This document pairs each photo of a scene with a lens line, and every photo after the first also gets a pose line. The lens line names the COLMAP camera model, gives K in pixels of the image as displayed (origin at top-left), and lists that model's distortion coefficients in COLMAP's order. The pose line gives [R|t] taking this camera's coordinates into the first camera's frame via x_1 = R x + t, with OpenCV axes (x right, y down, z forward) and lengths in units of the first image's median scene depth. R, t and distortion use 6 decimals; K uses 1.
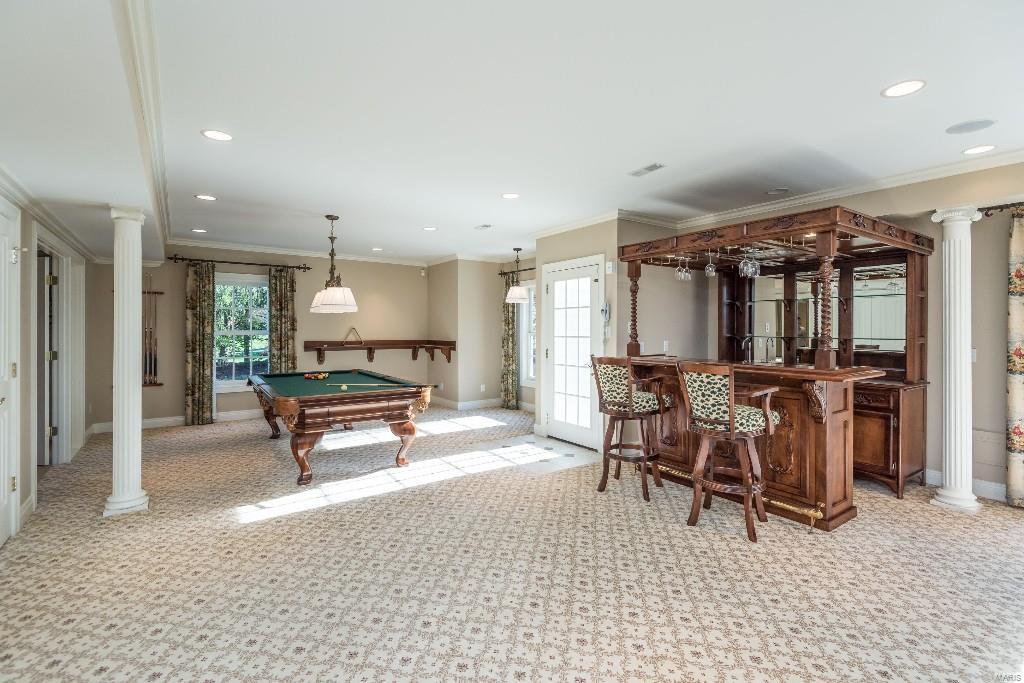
lens RADIAL K [[476.1, 0, 497.9], [0, 476.1, 327.0], [0, 0, 1]] dist [0.026311, -0.019232]
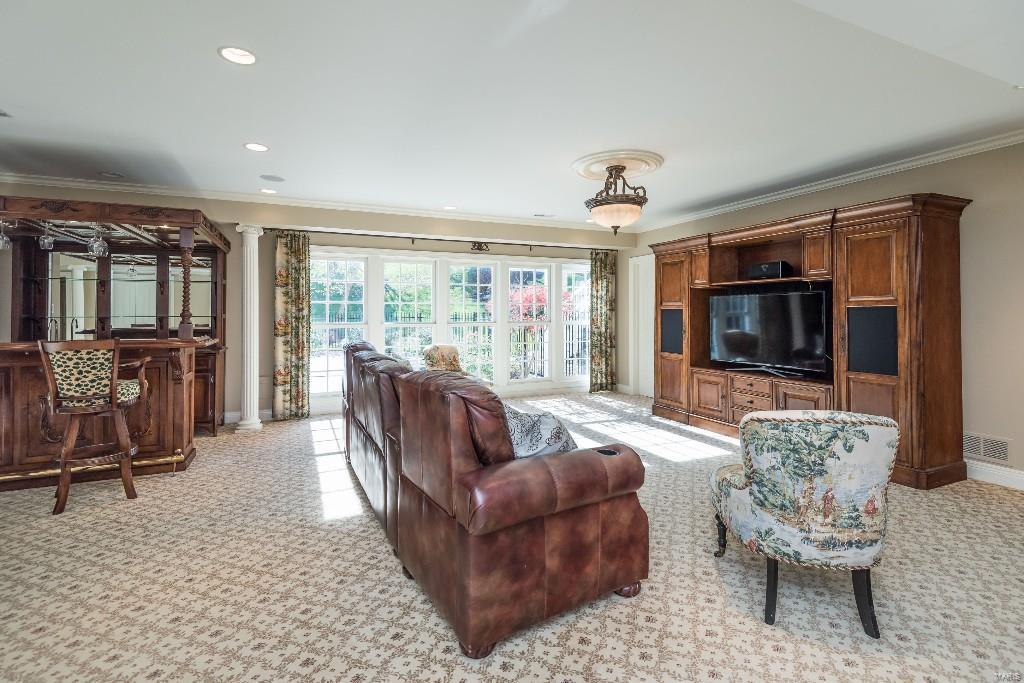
lens RADIAL K [[476.1, 0, 515.0], [0, 476.1, 312.1], [0, 0, 1]] dist [0.026311, -0.019232]
pose [[0.180458, -0.000925, 0.983582, -0.265629], [-0.000632, 0.999999, 0.001056, 0.011404], [-0.983583, -0.000812, 0.180457, -0.041167]]
